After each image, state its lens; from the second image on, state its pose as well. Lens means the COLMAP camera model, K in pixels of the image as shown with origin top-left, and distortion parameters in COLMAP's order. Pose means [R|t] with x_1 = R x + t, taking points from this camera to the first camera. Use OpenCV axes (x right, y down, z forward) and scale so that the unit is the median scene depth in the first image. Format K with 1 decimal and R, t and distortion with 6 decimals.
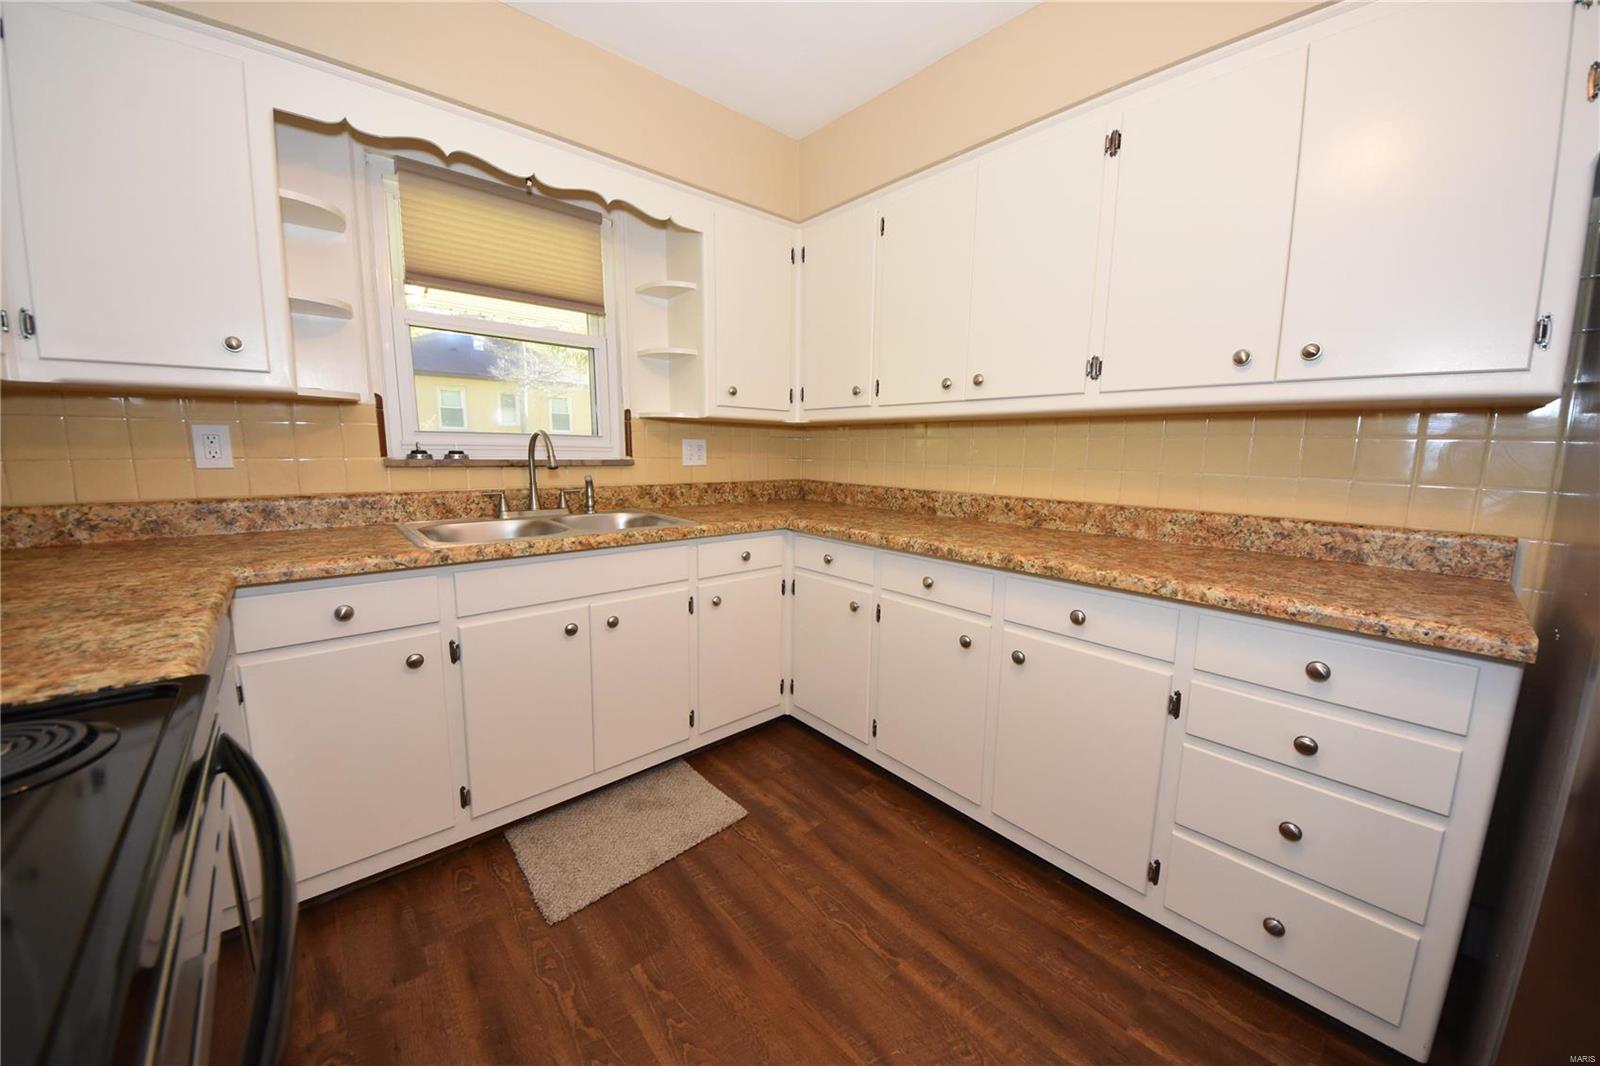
lens RADIAL K [[567.8, 0, 806.1], [0, 567.8, 524.5], [0, 0, 1]] dist [0.014338, -0.008707]
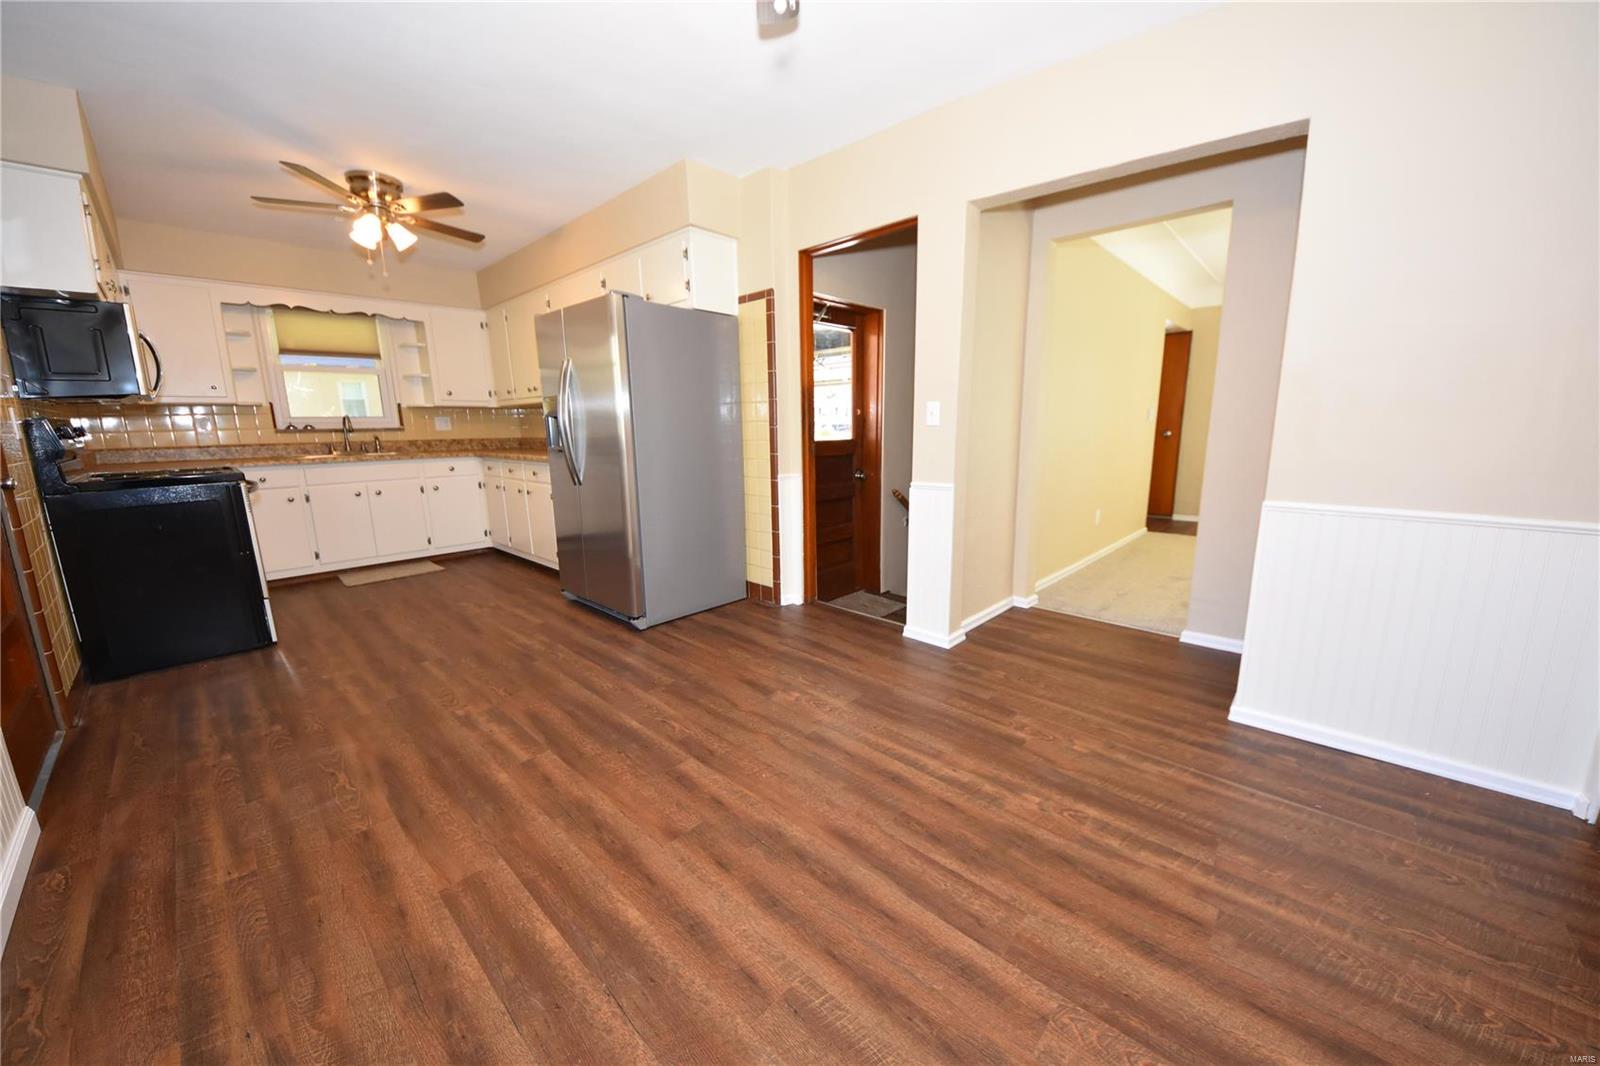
lens RADIAL K [[567.8, 0, 798.1], [0, 567.8, 520.8], [0, 0, 1]] dist [0.014338, -0.008707]
pose [[0.995375, -0.048930, 0.082667, 1.216515], [0.046352, 0.998386, 0.032829, 0.290212], [-0.084140, -0.028846, 0.996036, -1.567376]]
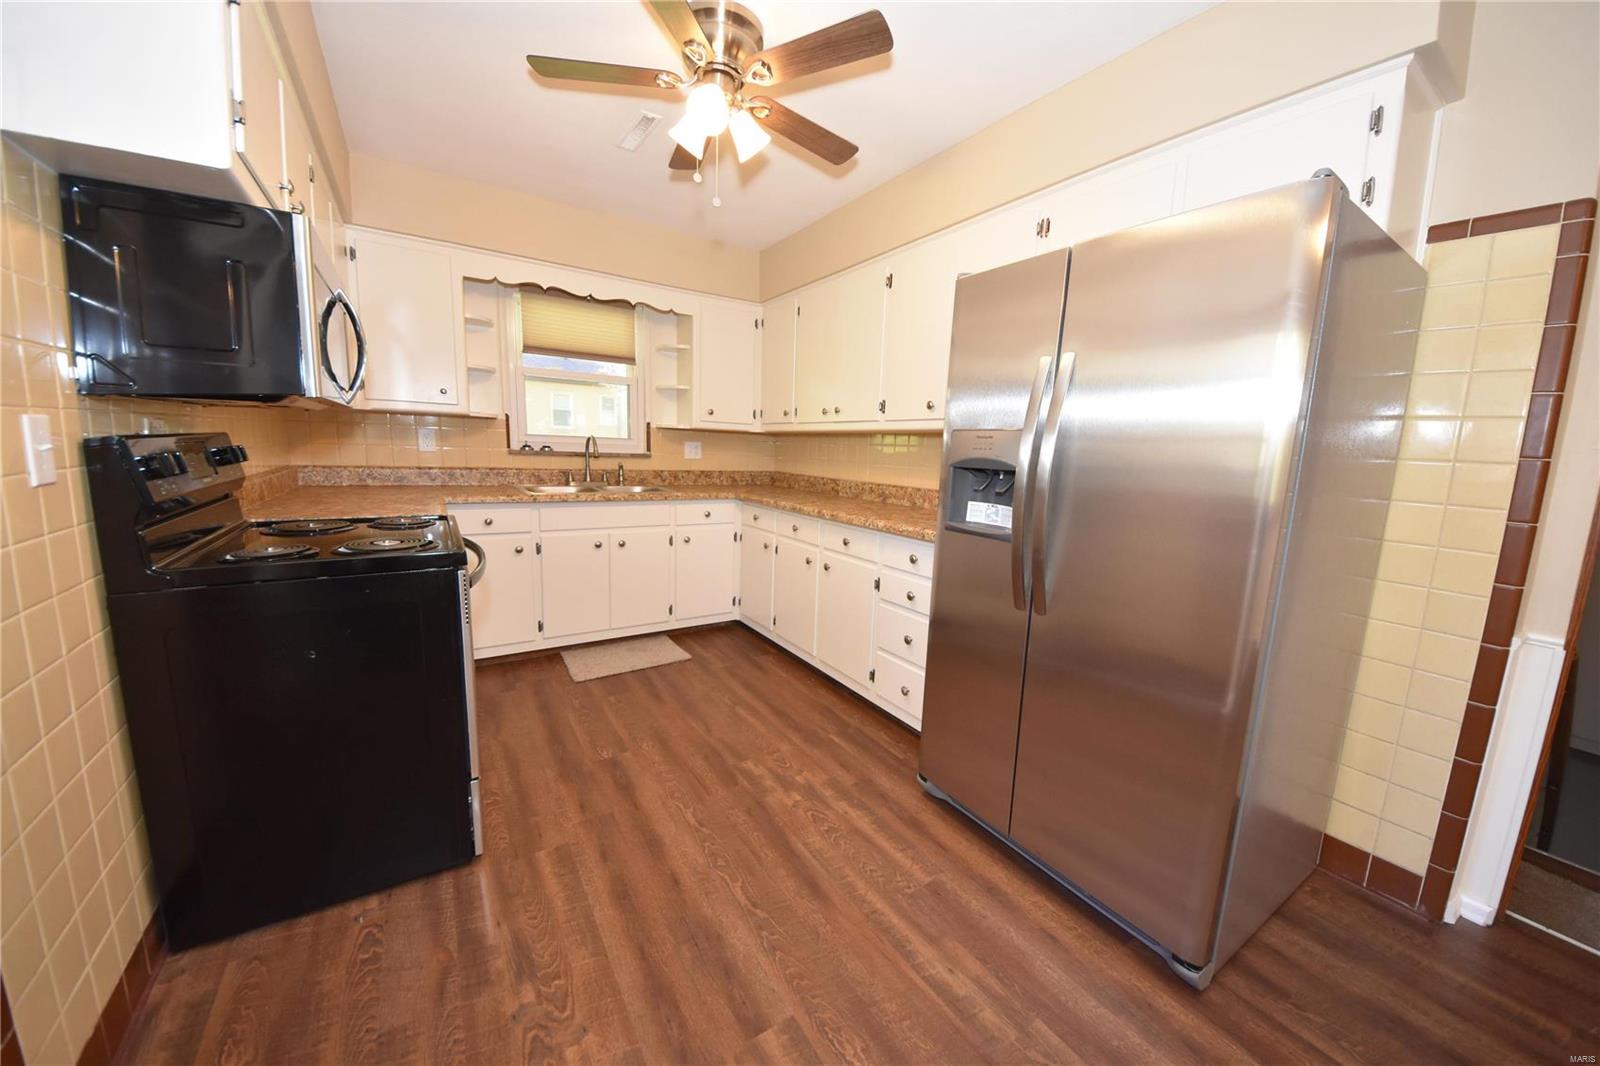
lens RADIAL K [[567.8, 0, 814.4], [0, 567.8, 527.9], [0, 0, 1]] dist [0.014338, -0.008707]
pose [[0.989732, 0.041833, -0.136676, 0.485256], [-0.041802, 0.999121, 0.003105, 0.088986], [0.136686, 0.002641, 0.990611, -0.666017]]
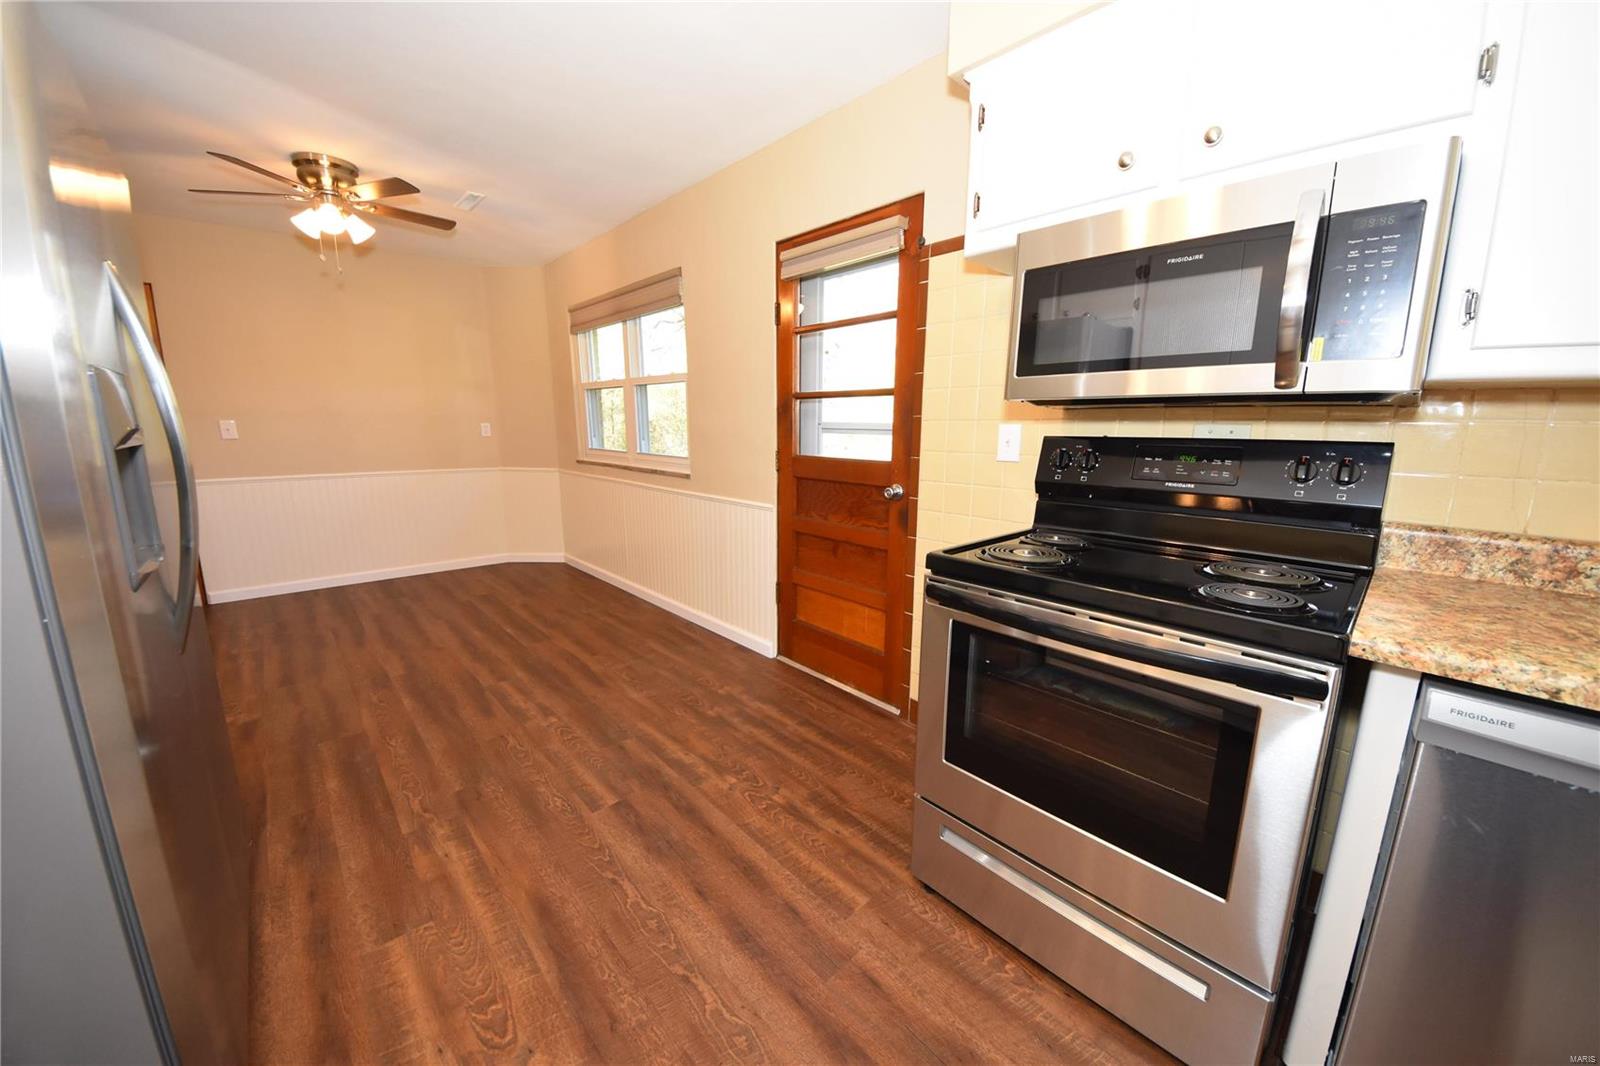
lens RADIAL K [[567.8, 0, 809.1], [0, 567.8, 528.8], [0, 0, 1]] dist [0.014338, -0.008707]
pose [[-0.999331, -0.021105, -0.029868, 0.069240], [-0.029593, 0.946509, 0.321318, -0.117959], [0.021489, 0.321987, -0.946500, 0.743599]]
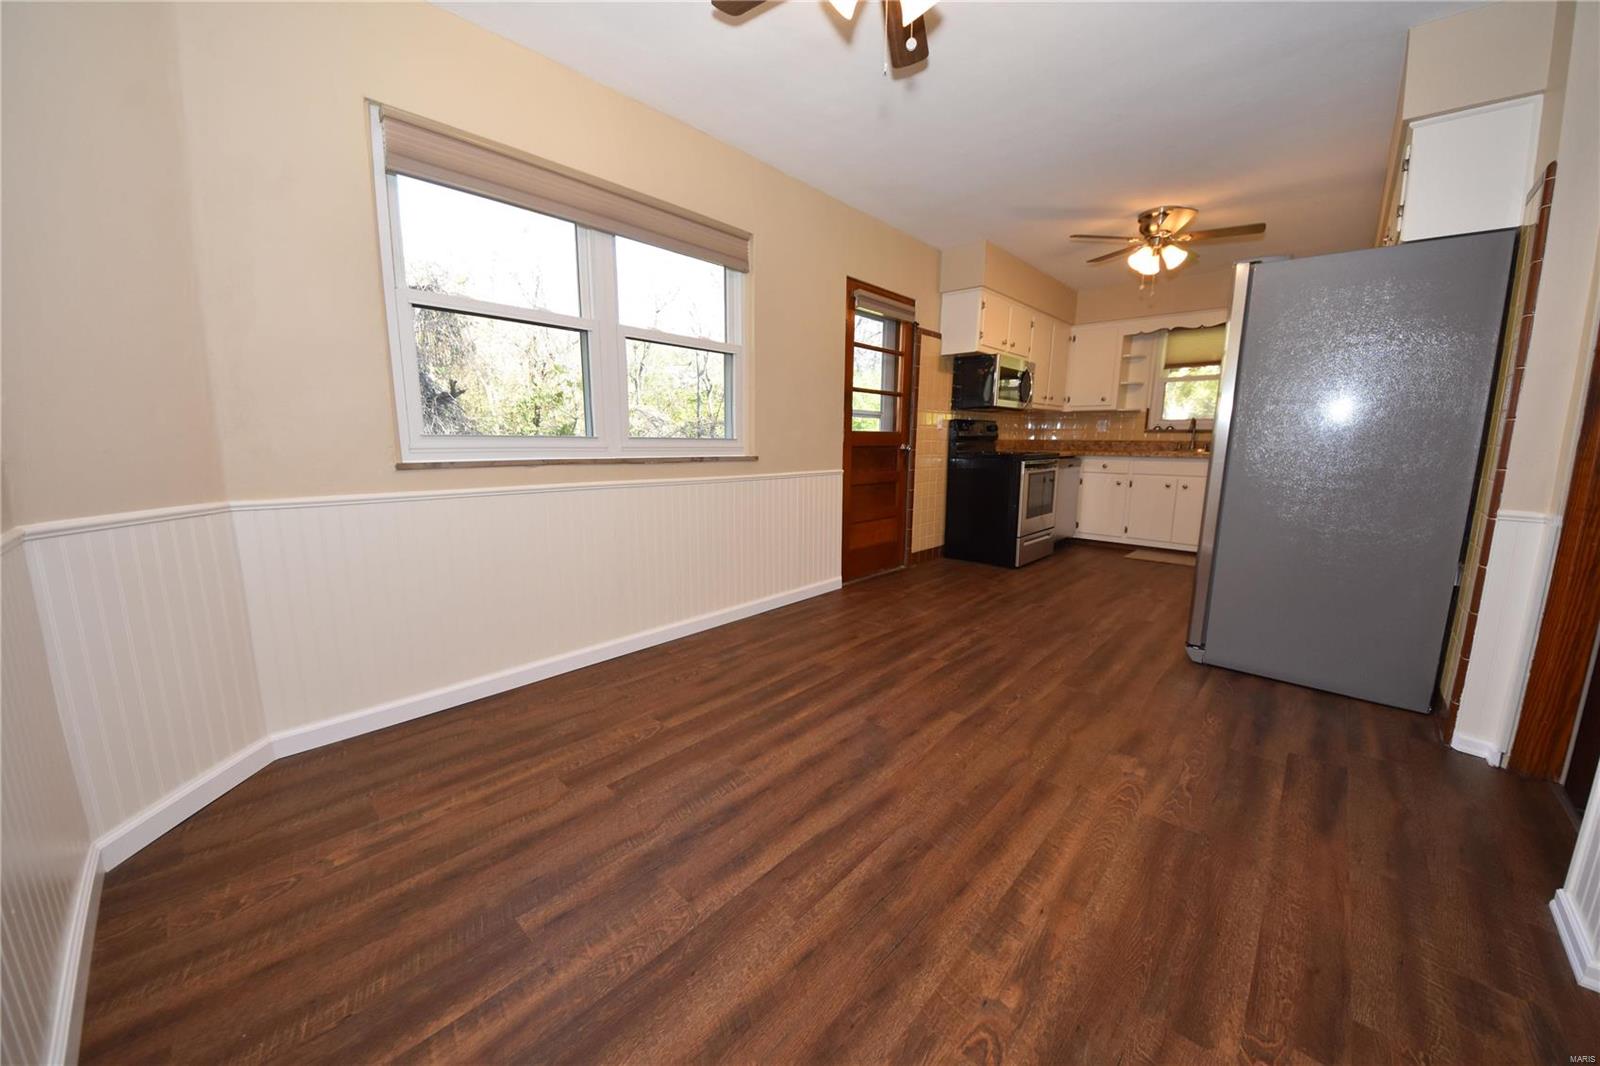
lens RADIAL K [[567.8, 0, 816.9], [0, 567.8, 526.9], [0, 0, 1]] dist [0.014338, -0.008707]
pose [[0.110092, 0.140617, -0.983924, 2.113650], [-0.149539, 0.981017, 0.123469, 0.278652], [0.982608, 0.133542, 0.129030, -1.028847]]
